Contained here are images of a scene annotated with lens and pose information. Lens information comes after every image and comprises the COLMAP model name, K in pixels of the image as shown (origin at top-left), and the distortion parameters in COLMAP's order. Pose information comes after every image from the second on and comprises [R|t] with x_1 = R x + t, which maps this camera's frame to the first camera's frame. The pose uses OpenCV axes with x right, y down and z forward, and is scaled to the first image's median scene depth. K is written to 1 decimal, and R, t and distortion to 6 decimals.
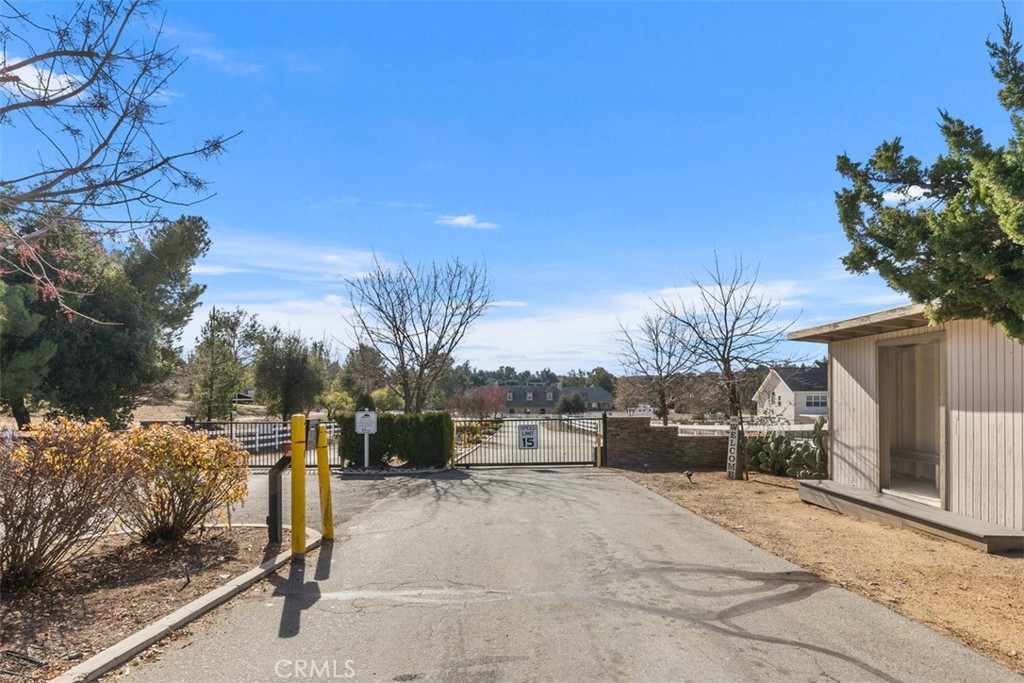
lens RADIAL K [[536.4, 0, 512.2], [0, 536.4, 364.7], [0, 0, 1]] dist [0.003509, 0.002499]
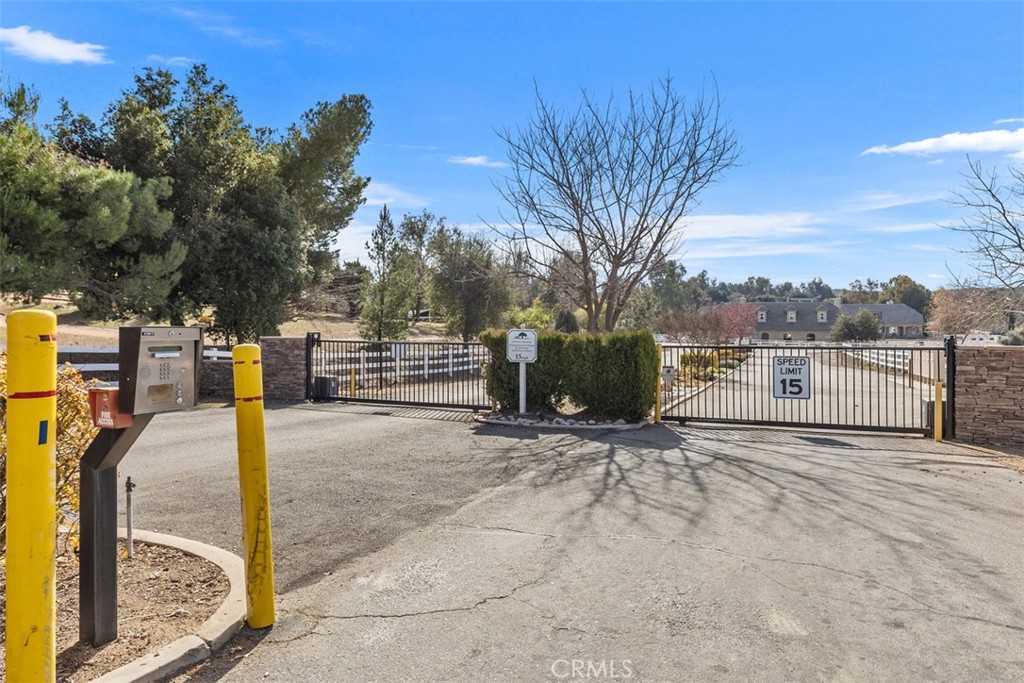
lens RADIAL K [[642.1, 0, 512.4], [0, 642.1, 323.3], [0, 0, 1]] dist [0.002533, 0.000506]
pose [[0.929933, 0.009835, -0.367597, 0.003230], [0.015199, 0.997760, 0.065145, 0.019729], [0.367415, -0.066167, 0.927701, 0.182710]]
